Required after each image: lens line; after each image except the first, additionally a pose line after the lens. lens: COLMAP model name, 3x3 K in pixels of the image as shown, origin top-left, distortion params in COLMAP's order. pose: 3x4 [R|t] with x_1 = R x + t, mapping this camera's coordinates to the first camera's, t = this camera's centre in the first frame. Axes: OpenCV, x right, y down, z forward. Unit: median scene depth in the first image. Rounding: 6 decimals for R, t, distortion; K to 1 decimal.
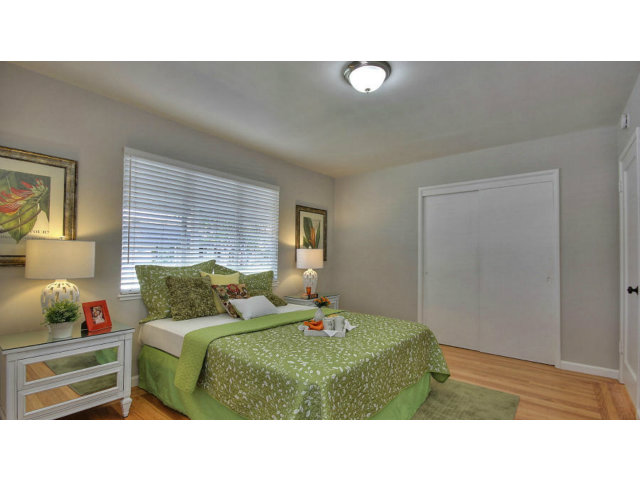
lens RADIAL K [[295.5, 0, 321.9], [0, 295.5, 250.6], [0, 0, 1]] dist [0.001567, -0.012476]
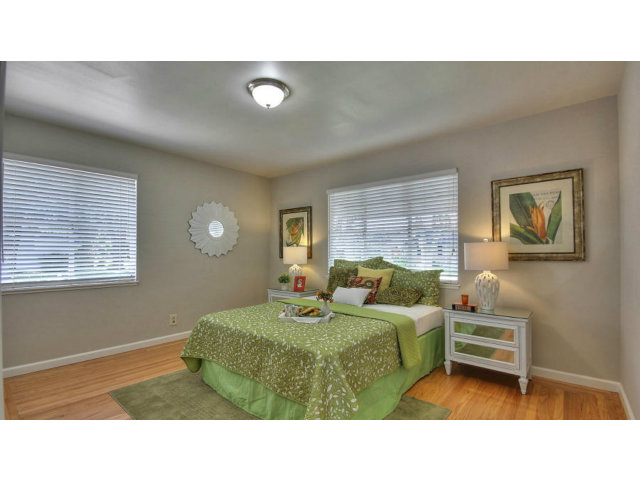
lens RADIAL K [[295.5, 0, 321.9], [0, 295.5, 250.6], [0, 0, 1]] dist [0.001567, -0.012476]
pose [[-0.023602, -0.007850, -0.999691, 0.807654], [0.024335, 0.999668, -0.008424, 0.011321], [0.999425, -0.024526, -0.023403, 0.767868]]
